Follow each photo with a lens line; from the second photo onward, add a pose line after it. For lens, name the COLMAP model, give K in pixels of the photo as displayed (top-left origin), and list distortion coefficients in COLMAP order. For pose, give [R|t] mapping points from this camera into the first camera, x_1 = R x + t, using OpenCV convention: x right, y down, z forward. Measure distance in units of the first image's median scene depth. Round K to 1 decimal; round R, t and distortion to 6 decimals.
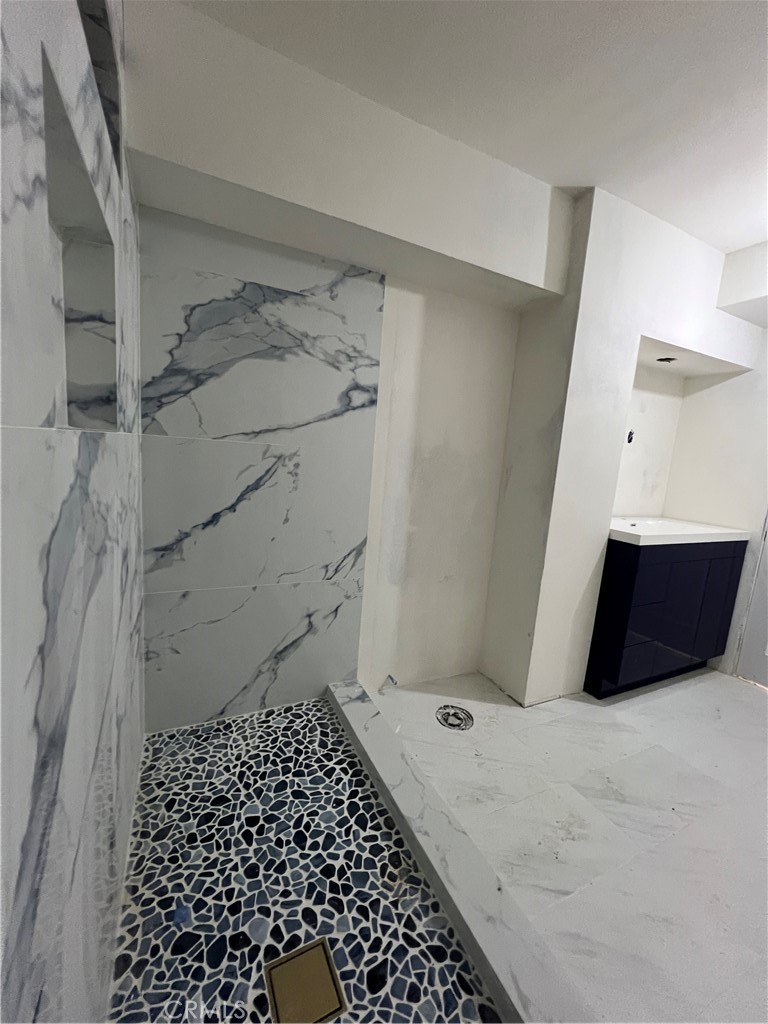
lens RADIAL K [[404.1, 0, 388.8], [0, 404.1, 514.1], [0, 0, 1]] dist [0.002154, 0.000184]
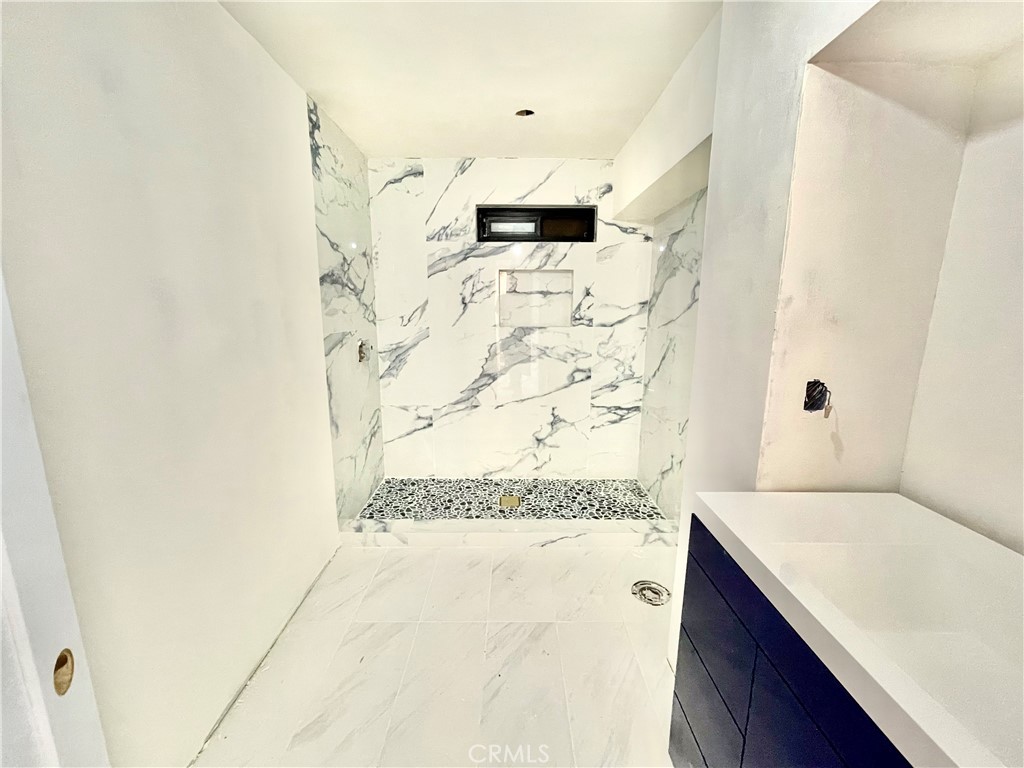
lens RADIAL K [[427.4, 0, 516.3], [0, 427.4, 390.9], [0, 0, 1]] dist [0.002266, 0.000934]
pose [[-0.438086, 0.101189, -0.893220, 1.488331], [-0.172805, 0.965632, 0.194146, -0.172019], [0.882167, 0.239406, -0.405544, 1.232328]]
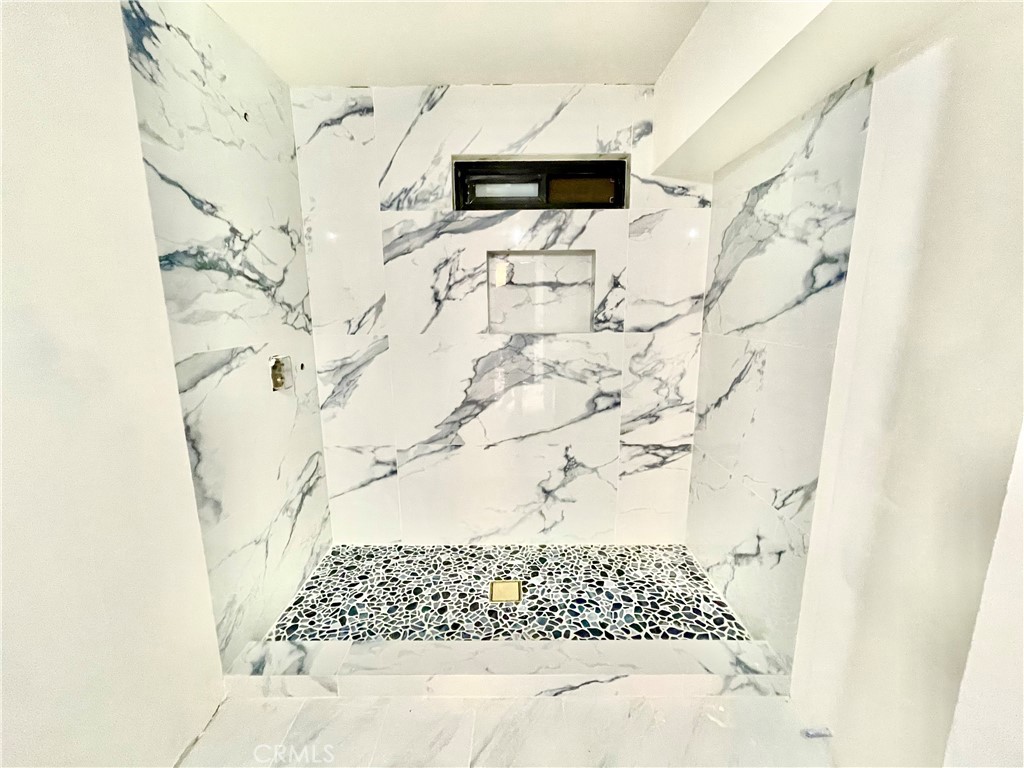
lens RADIAL K [[427.4, 0, 516.1], [0, 427.4, 389.1], [0, 0, 1]] dist [0.002266, 0.000934]
pose [[-0.446357, 0.104283, -0.888758, 0.934123], [-0.161710, 0.967435, 0.194730, -0.170999], [0.880122, 0.230640, -0.414958, 0.982509]]
